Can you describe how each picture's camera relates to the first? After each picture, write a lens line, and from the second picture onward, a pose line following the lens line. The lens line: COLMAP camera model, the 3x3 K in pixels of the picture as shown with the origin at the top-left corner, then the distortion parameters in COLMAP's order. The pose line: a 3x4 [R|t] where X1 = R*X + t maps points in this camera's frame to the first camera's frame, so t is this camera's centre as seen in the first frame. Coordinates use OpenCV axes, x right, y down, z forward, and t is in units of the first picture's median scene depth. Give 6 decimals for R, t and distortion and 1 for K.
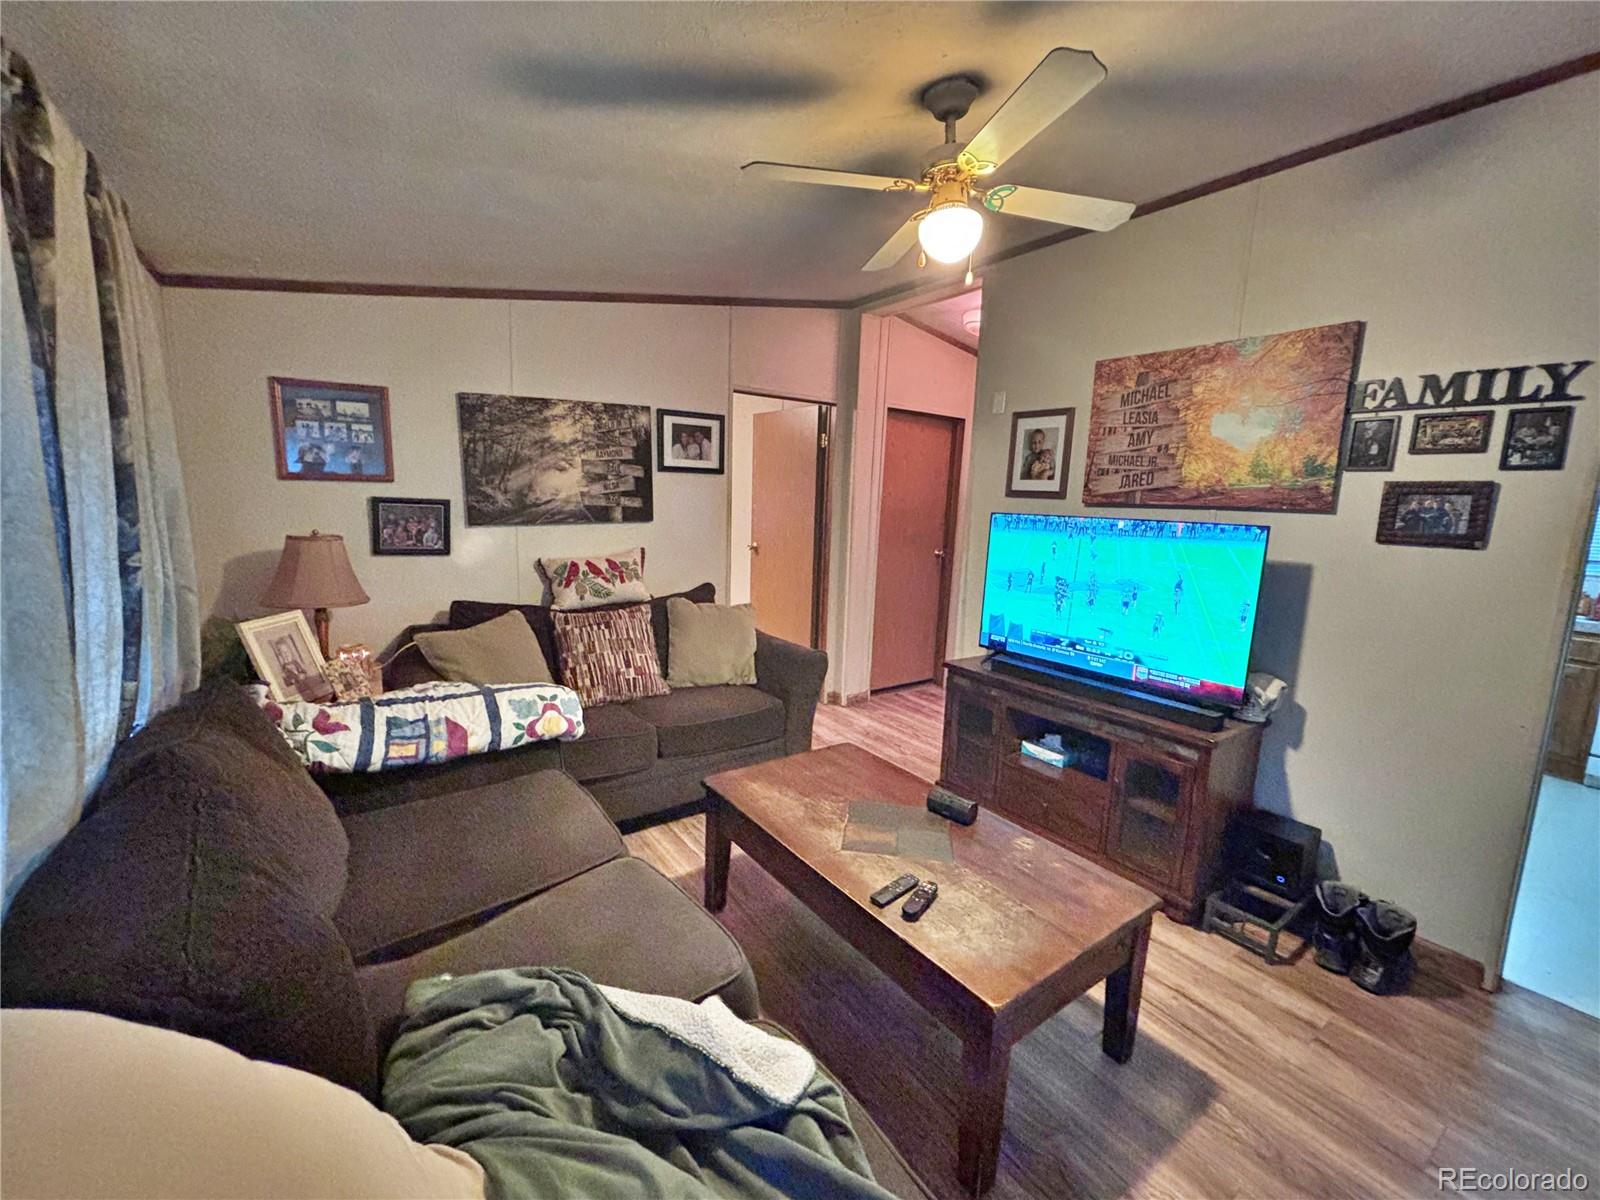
lens RADIAL K [[656.5, 0, 800.0], [0, 656.5, 600.0], [0, 0, 1]] dist [0.000044, 0.000089]
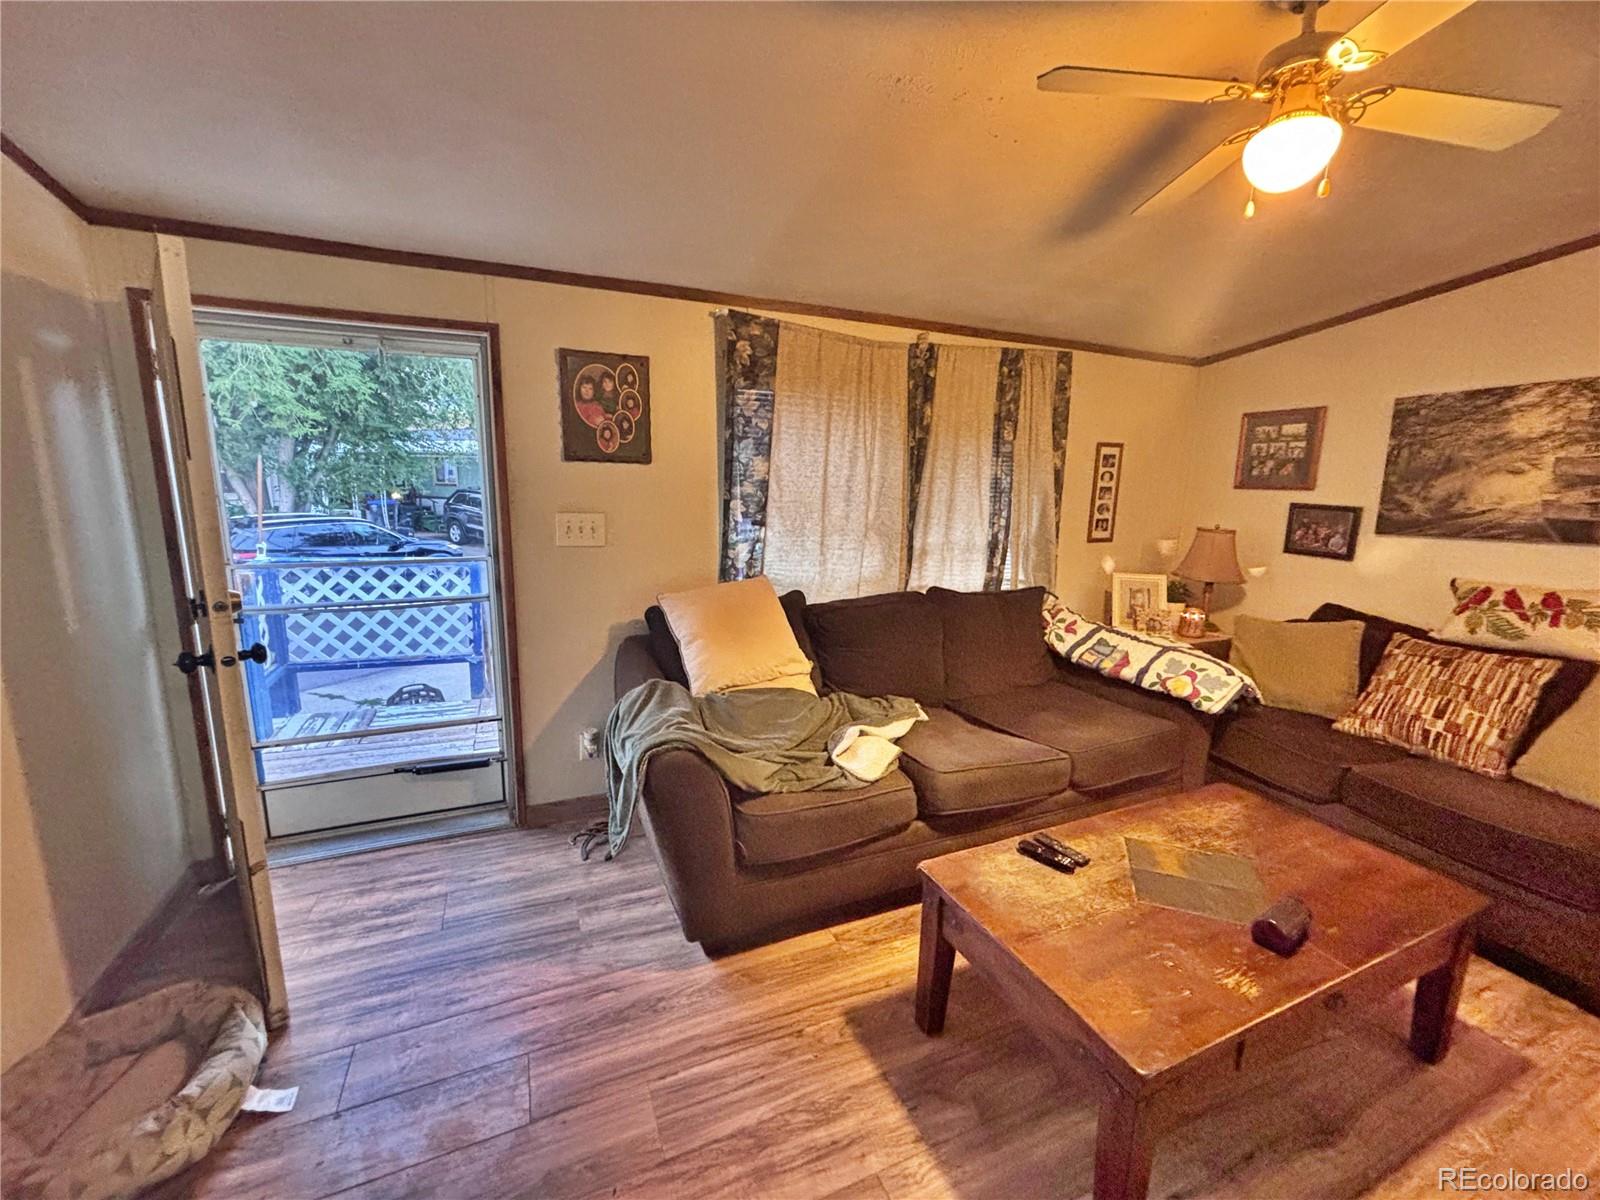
lens RADIAL K [[656.5, 0, 800.0], [0, 656.5, 600.0], [0, 0, 1]] dist [0.000044, 0.000089]
pose [[-0.196410, 0.142619, -0.970094, 0.646552], [-0.186645, 0.965837, 0.179782, -0.033839], [0.962594, 0.216374, -0.163081, 0.359288]]
